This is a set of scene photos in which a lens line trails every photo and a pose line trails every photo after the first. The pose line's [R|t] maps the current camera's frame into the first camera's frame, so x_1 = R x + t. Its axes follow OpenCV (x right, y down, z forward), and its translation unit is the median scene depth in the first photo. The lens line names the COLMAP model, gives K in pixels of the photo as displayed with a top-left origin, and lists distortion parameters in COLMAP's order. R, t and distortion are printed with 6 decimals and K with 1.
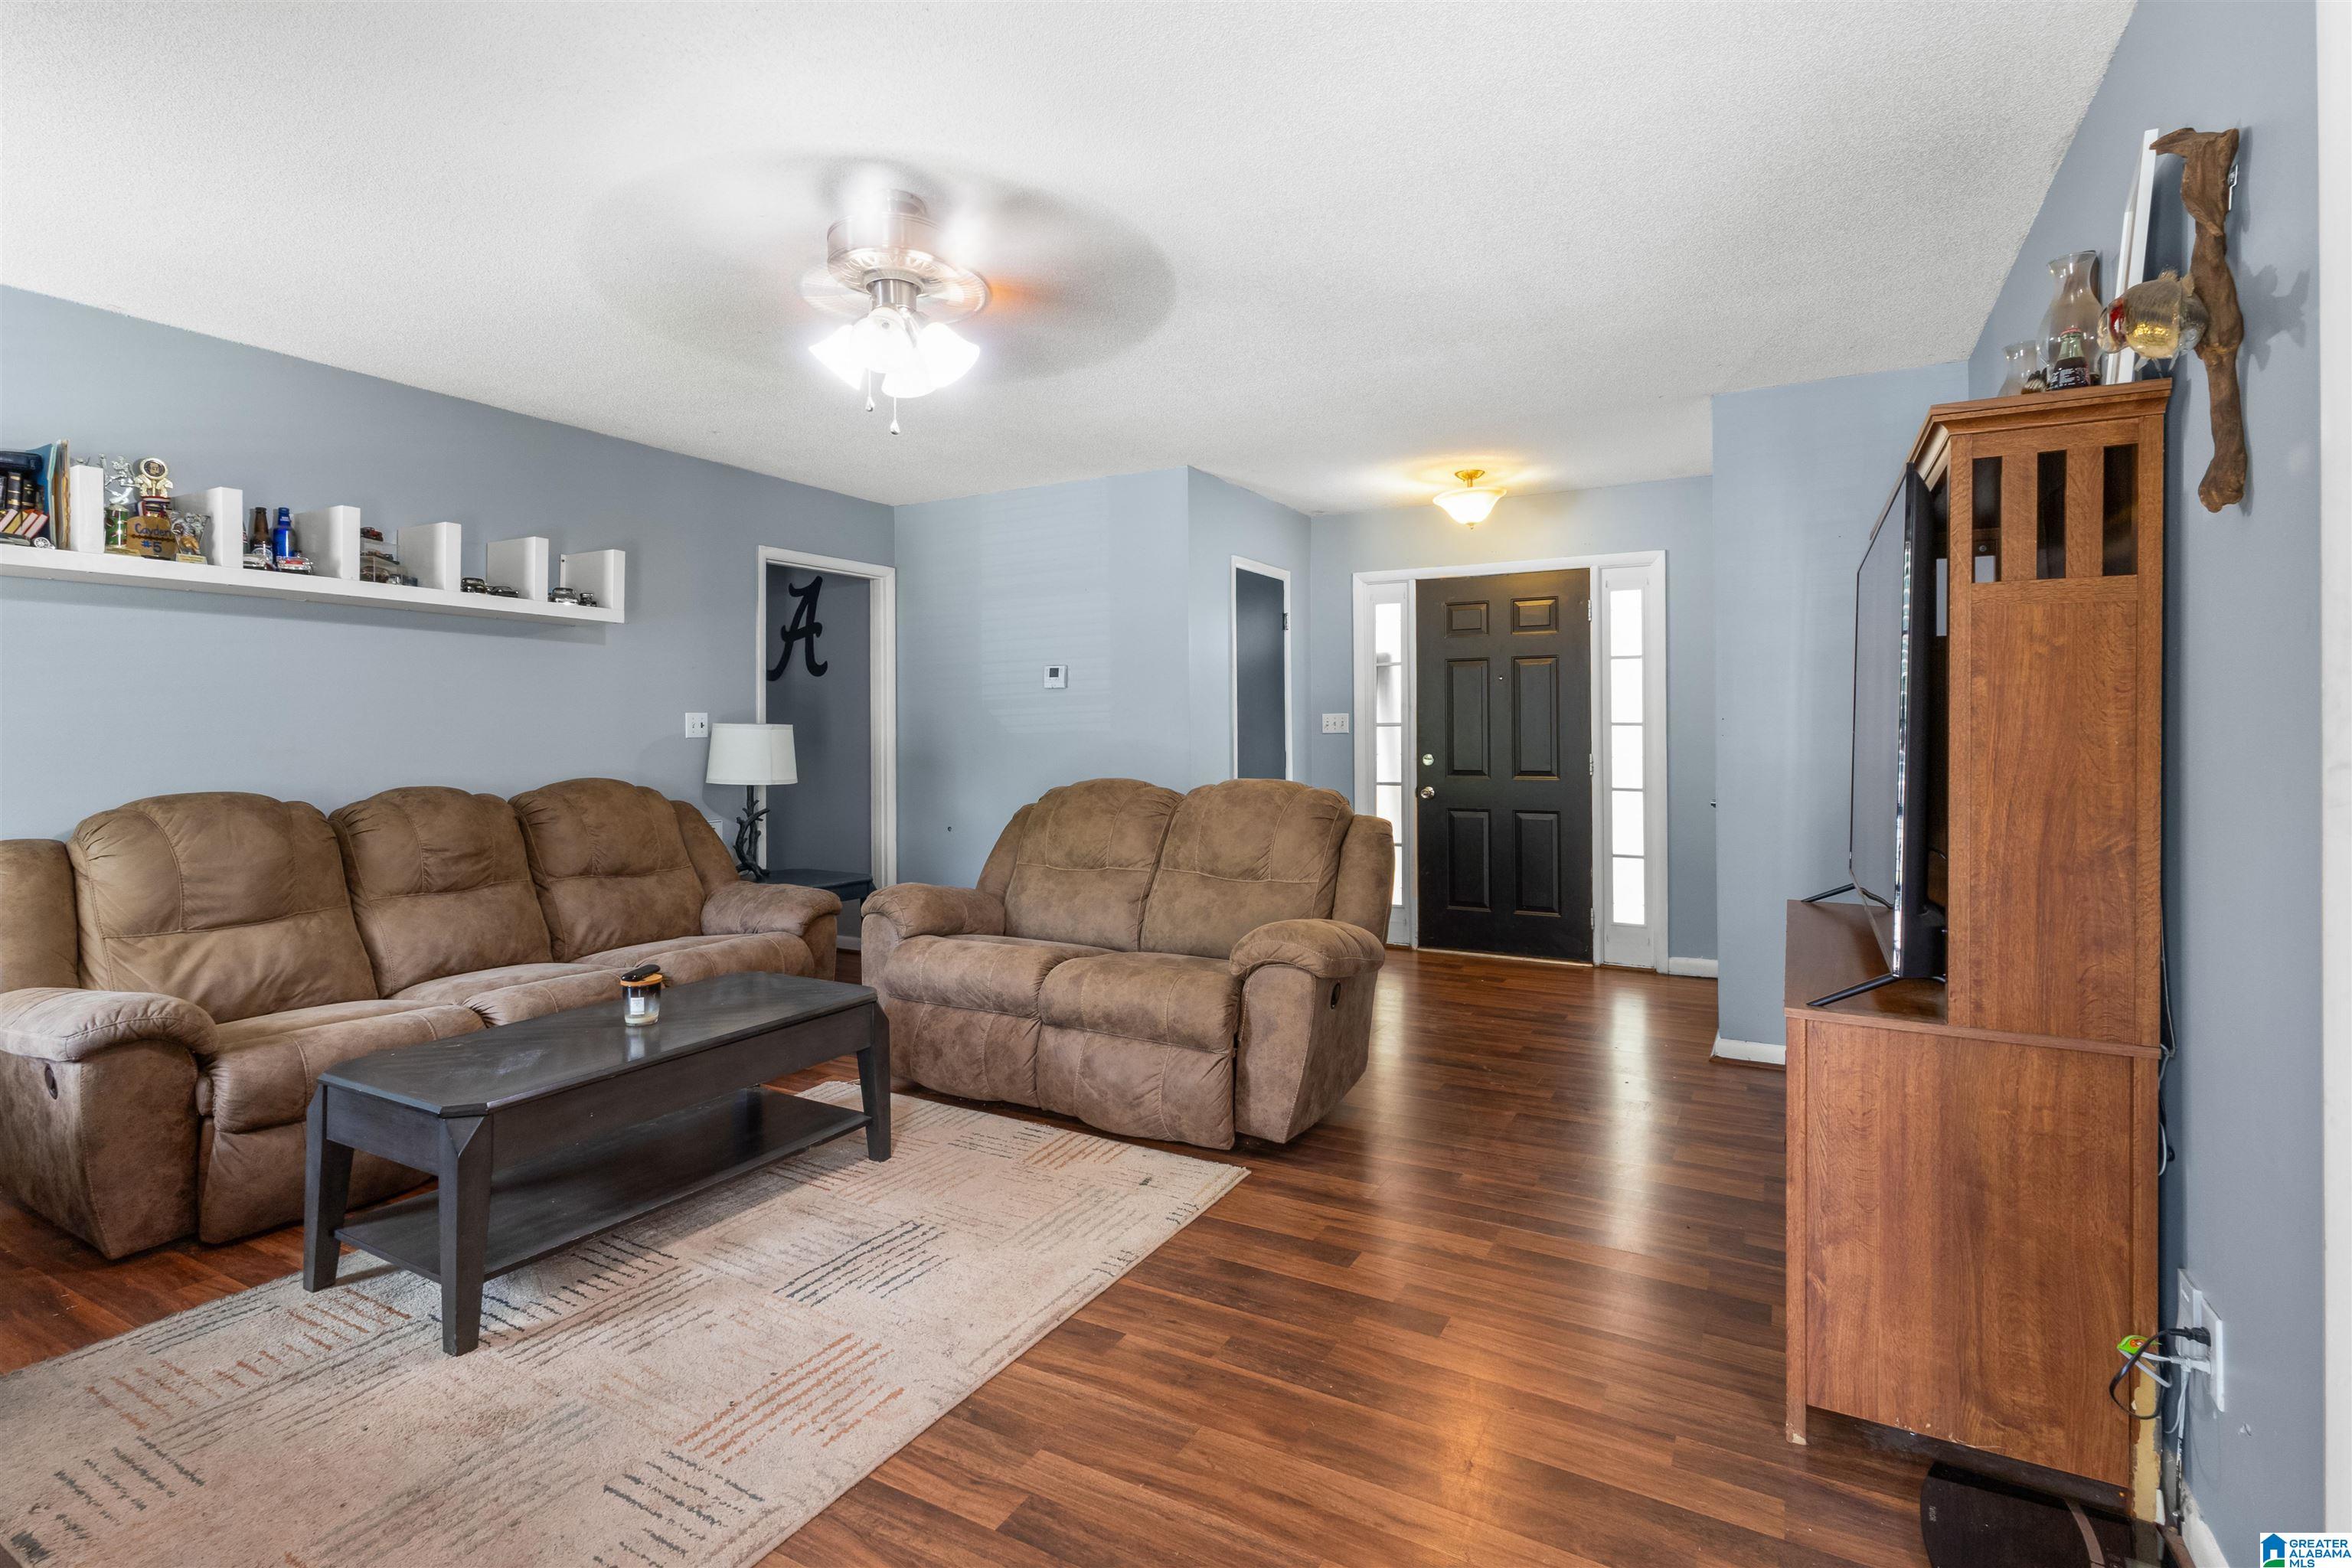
lens RADIAL K [[1118.4, 0, 1176.7], [0, 1118.4, 749.9], [0, 0, 1]] dist [0.000883, 0.000602]
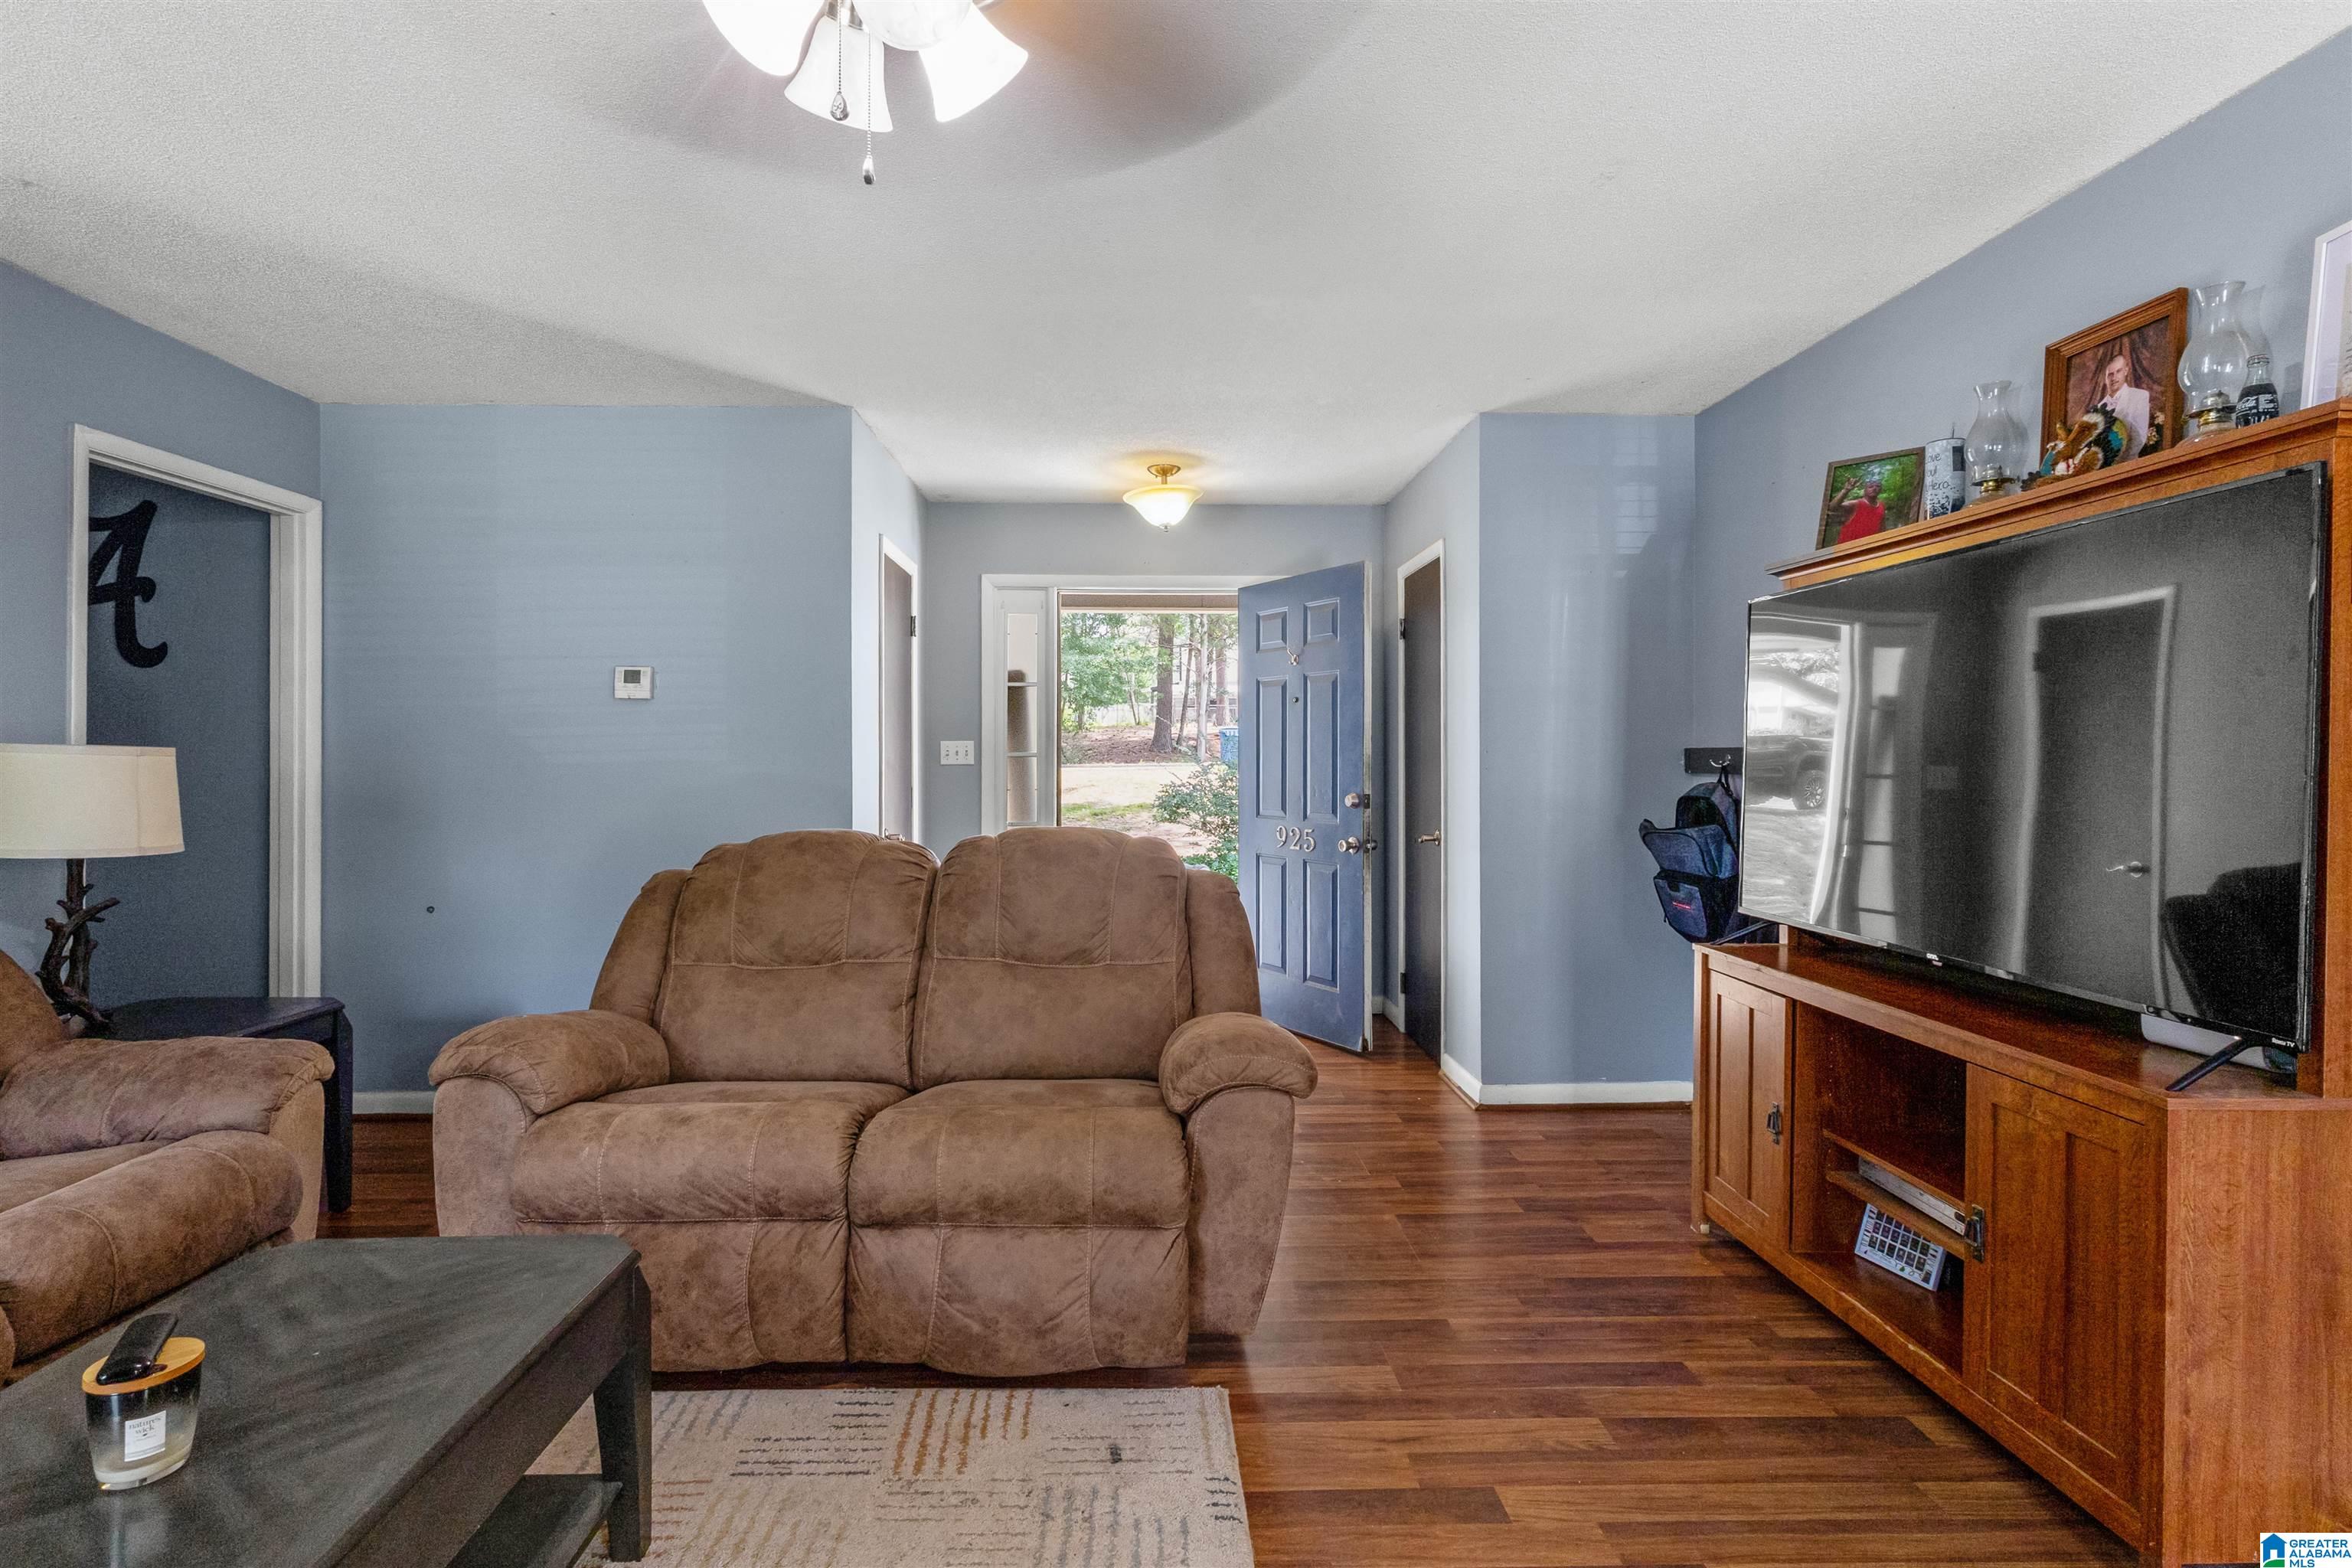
lens RADIAL K [[1141.9, 0, 1176.0], [0, 1141.9, 784.0], [0, 0, 1]] dist [0.003536, -0.000725]
pose [[0.861887, -0.005762, 0.507068, -0.286300], [0.004605, 0.999983, 0.003536, -0.005319], [-0.507080, -0.000712, 0.861899, 0.352381]]
